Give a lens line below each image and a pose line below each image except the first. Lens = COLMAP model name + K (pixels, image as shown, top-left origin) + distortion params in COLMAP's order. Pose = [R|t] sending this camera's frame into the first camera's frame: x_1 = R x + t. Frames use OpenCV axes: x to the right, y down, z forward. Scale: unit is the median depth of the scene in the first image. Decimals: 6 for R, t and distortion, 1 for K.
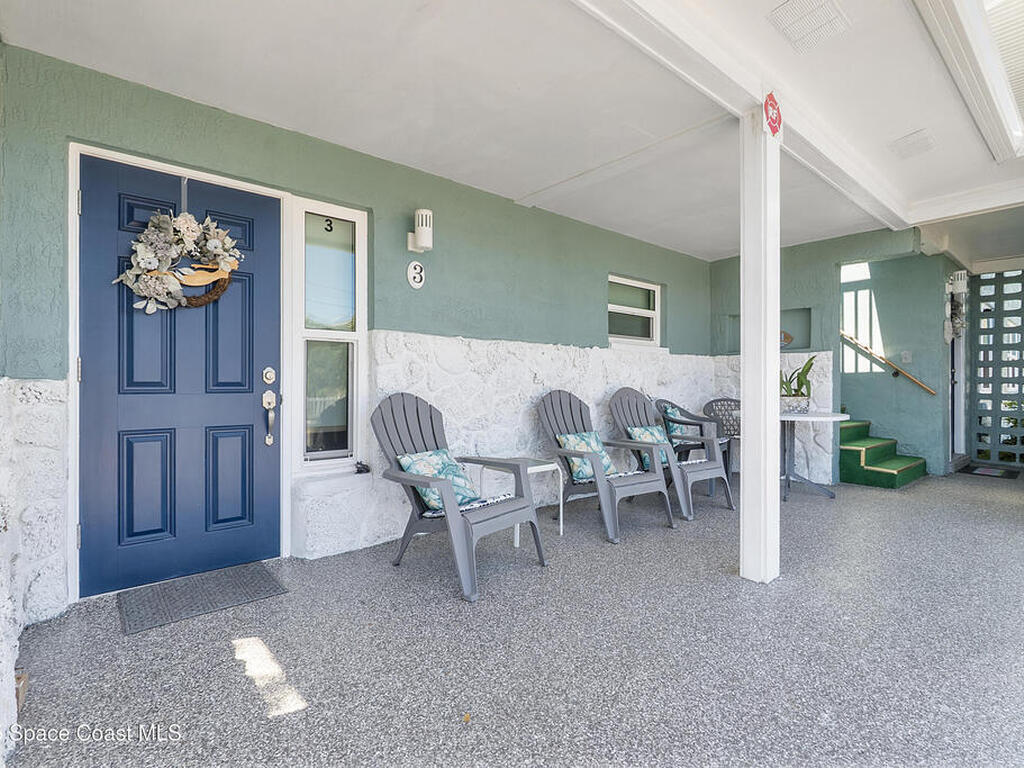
lens RADIAL K [[507.8, 0, 513.0], [0, 507.8, 393.5], [0, 0, 1]] dist [0.003662, -0.001172]
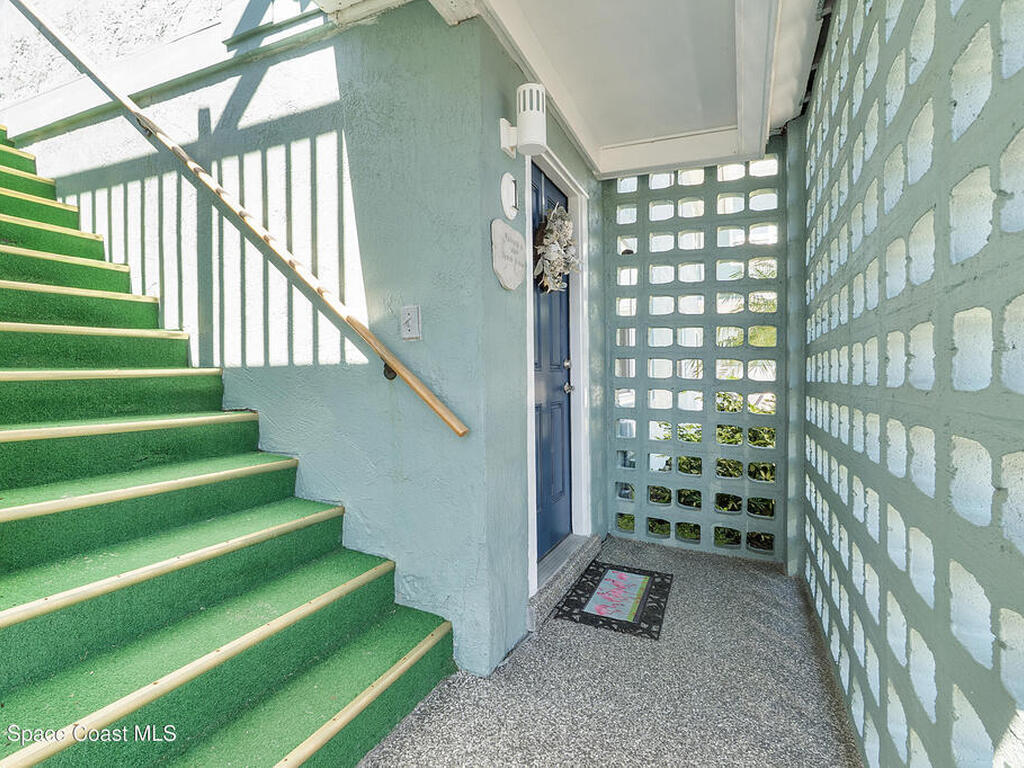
lens RADIAL K [[507.8, 0, 511.5], [0, 507.8, 378.7], [0, 0, 1]] dist [0.003662, -0.001172]
pose [[0.905176, -0.002418, 0.425031, 0.602991], [0.008466, 0.999888, -0.012341, -0.024920], [-0.424954, 0.014769, 0.905095, 0.578480]]
